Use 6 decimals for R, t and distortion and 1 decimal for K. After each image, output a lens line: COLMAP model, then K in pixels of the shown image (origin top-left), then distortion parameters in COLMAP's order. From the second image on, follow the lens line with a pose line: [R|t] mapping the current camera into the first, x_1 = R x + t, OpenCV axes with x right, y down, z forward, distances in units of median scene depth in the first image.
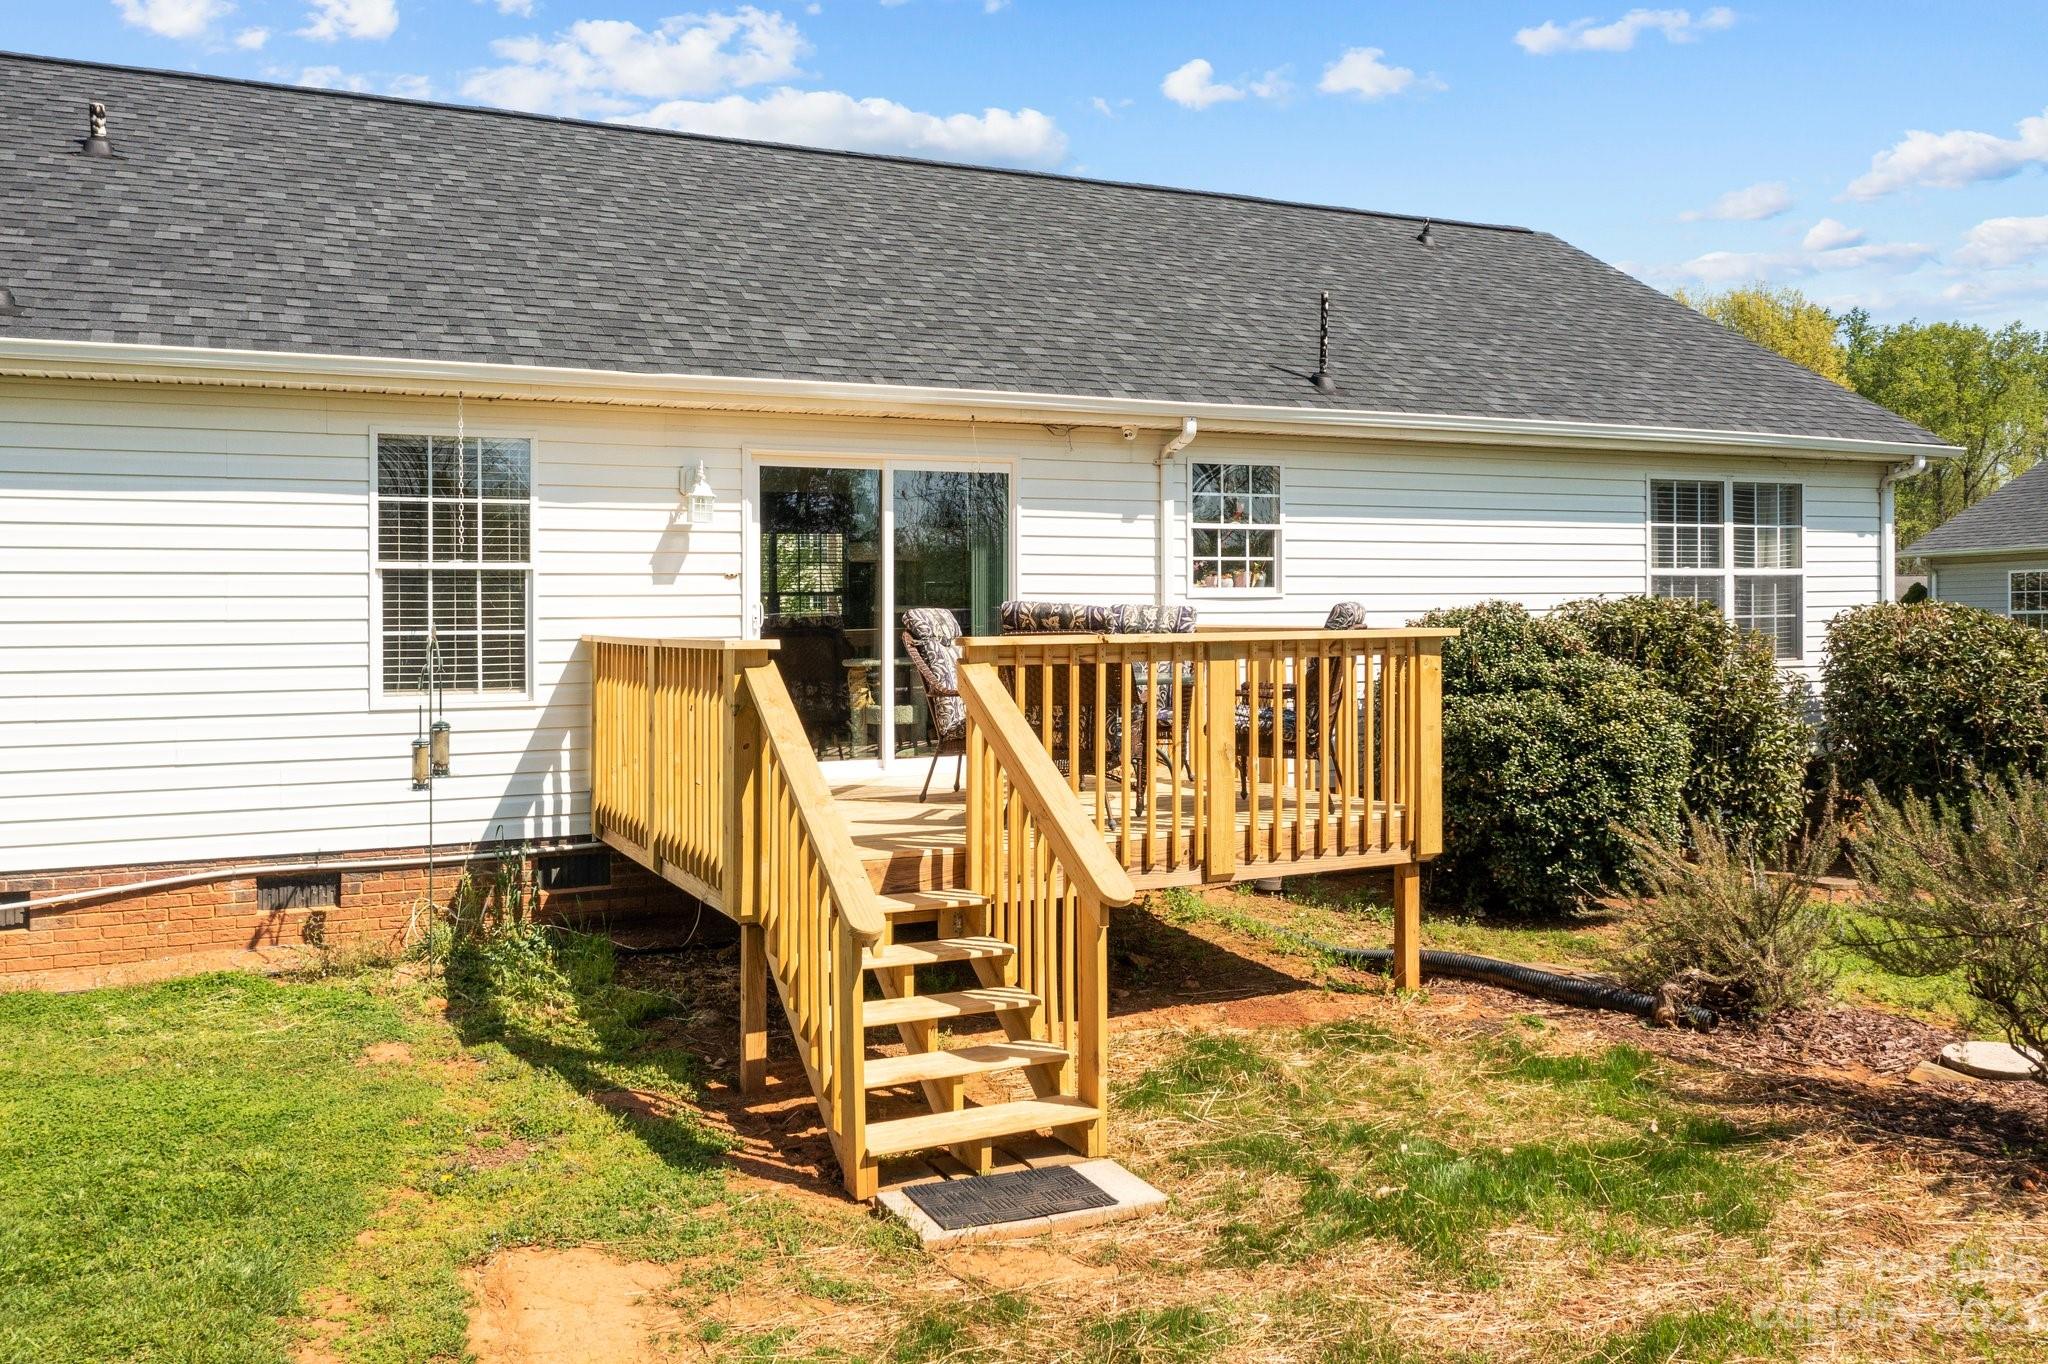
lens RADIAL K [[1635.4, 0, 1029.2], [0, 1635.4, 654.6], [0, 0, 1]] dist [-0.002328, -0.000569]
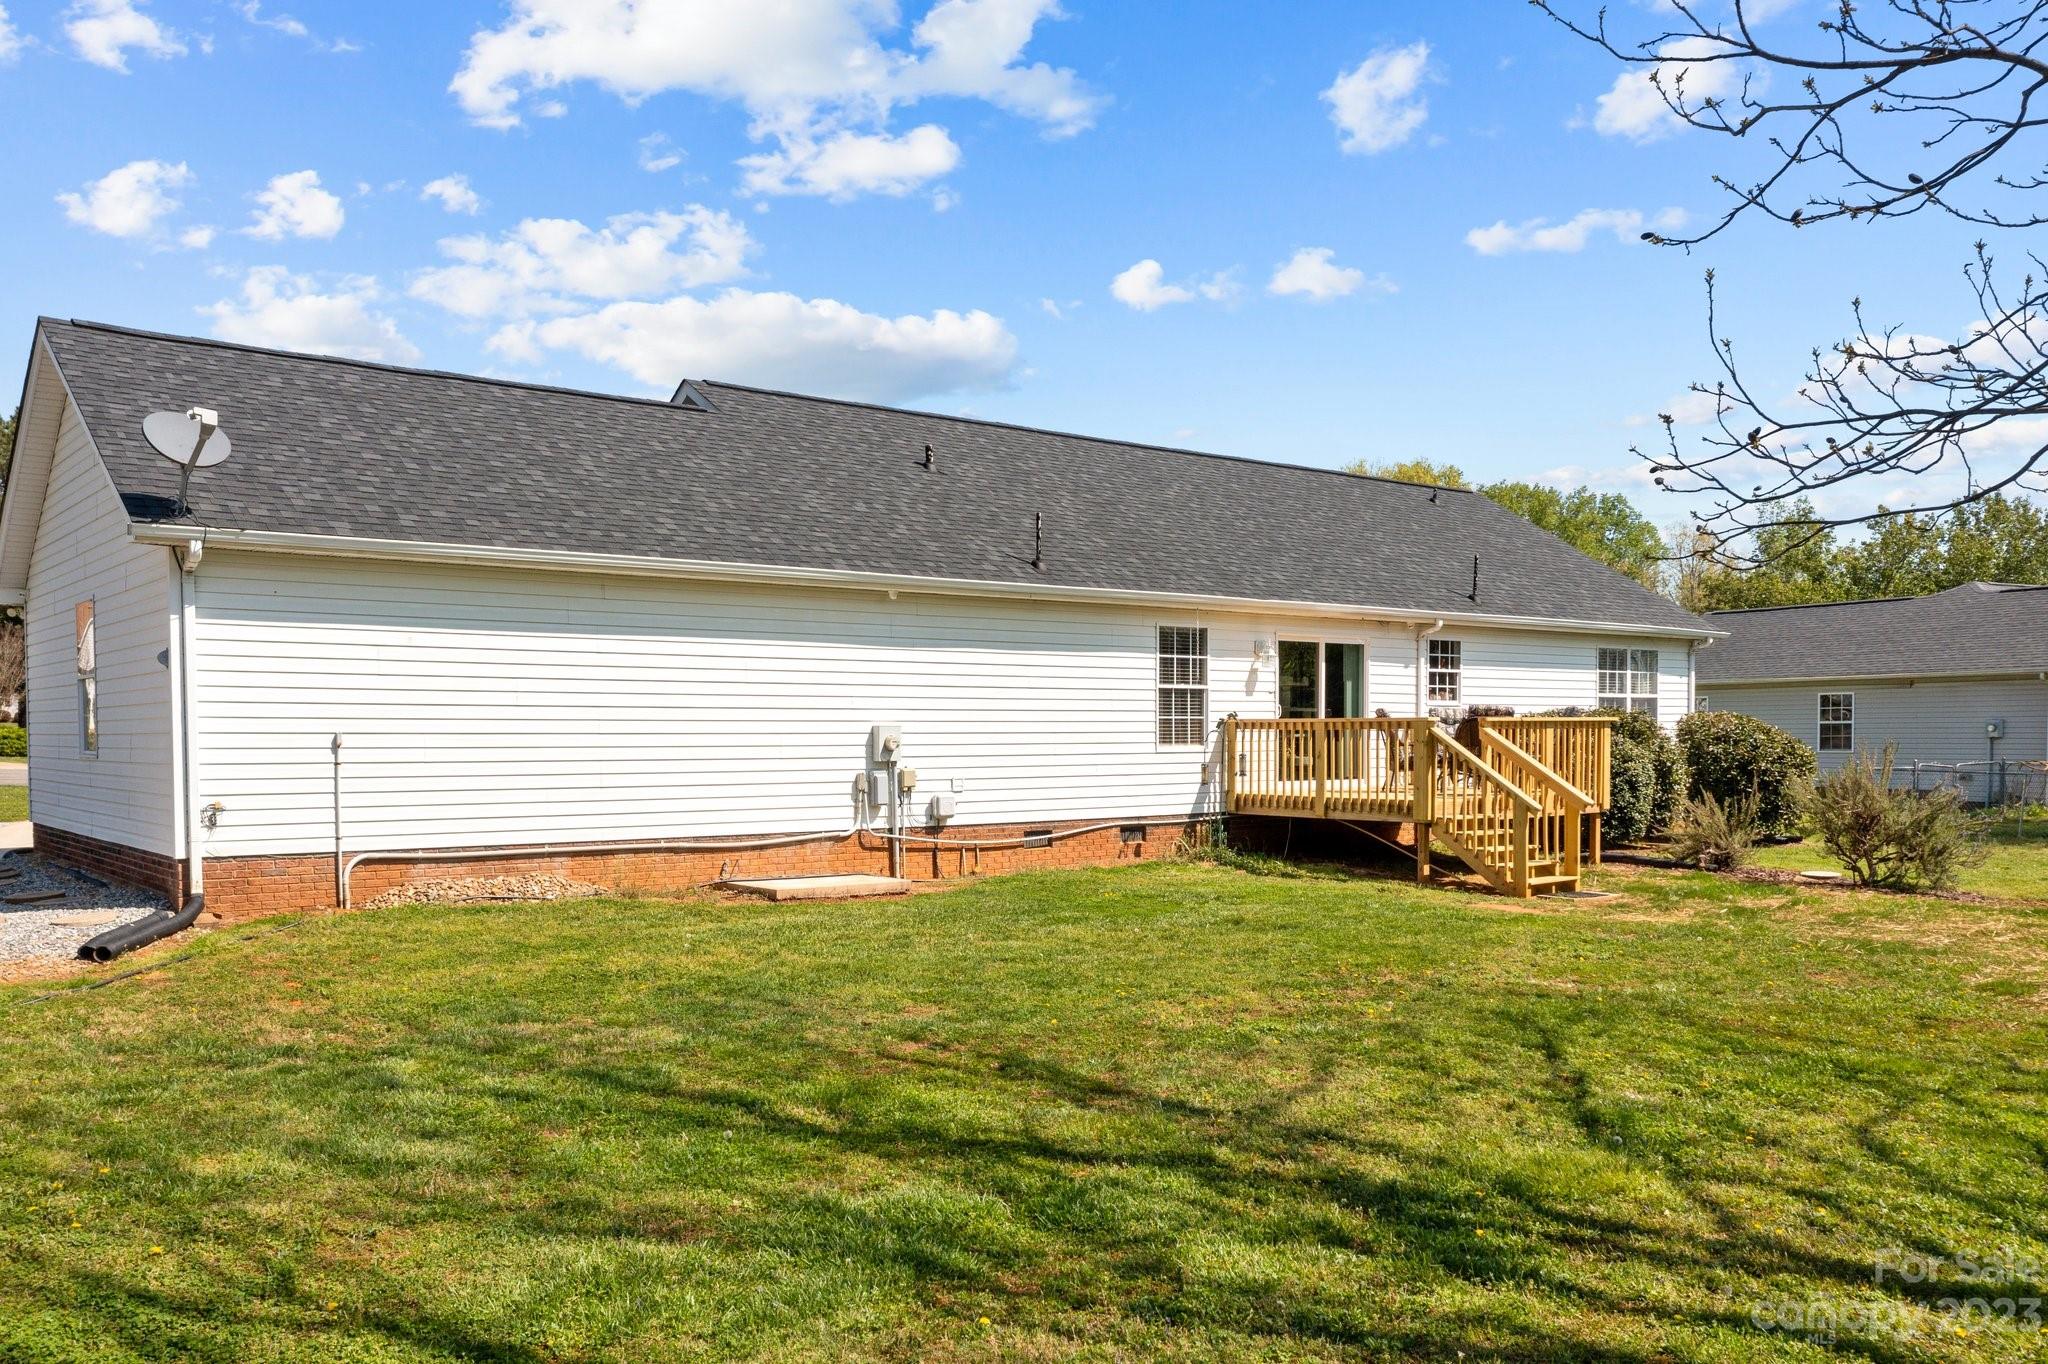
lens RADIAL K [[1650.2, 0, 1028.3], [0, 1650.2, 800.8], [0, 0, 1]] dist [0.002340, 0.005467]
pose [[0.971689, -0.004196, 0.236227, -0.926410], [0.000263, 0.999861, 0.016679, 0.052861], [-0.236264, -0.016144, 0.971555, -0.943021]]
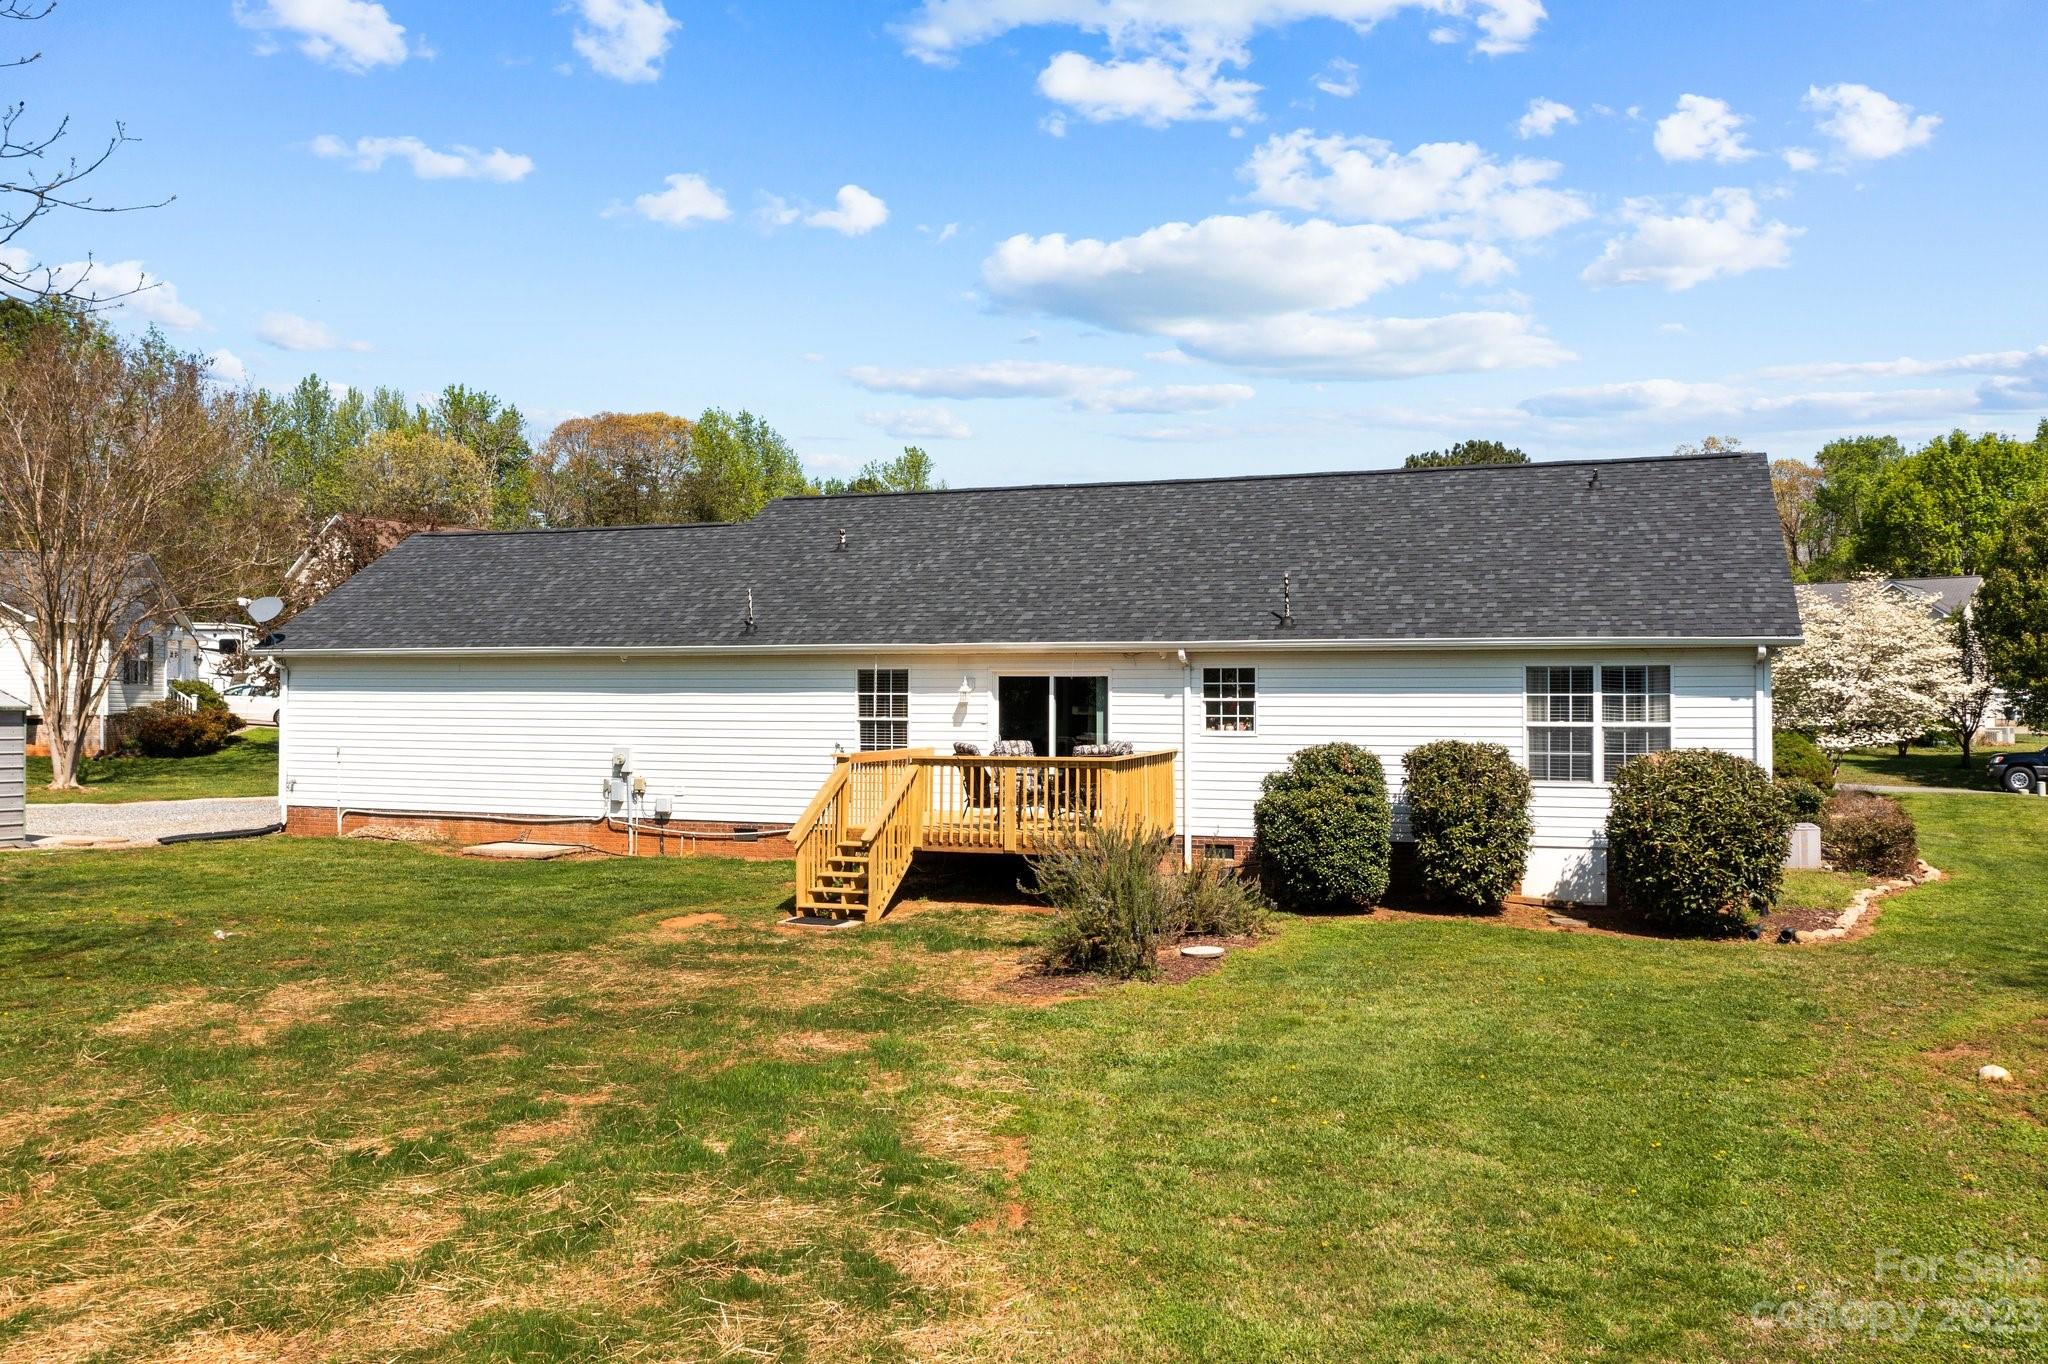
lens RADIAL K [[1650.4, 0, 1024.0], [0, 1650.4, 682.0], [0, 0, 1]] dist [-0.003350, -0.002868]
pose [[0.697953, 0.002196, -0.716140, 1.458440], [-0.027176, 0.999356, -0.023421, -0.049880], [0.715628, 0.035809, 0.697564, -0.582934]]
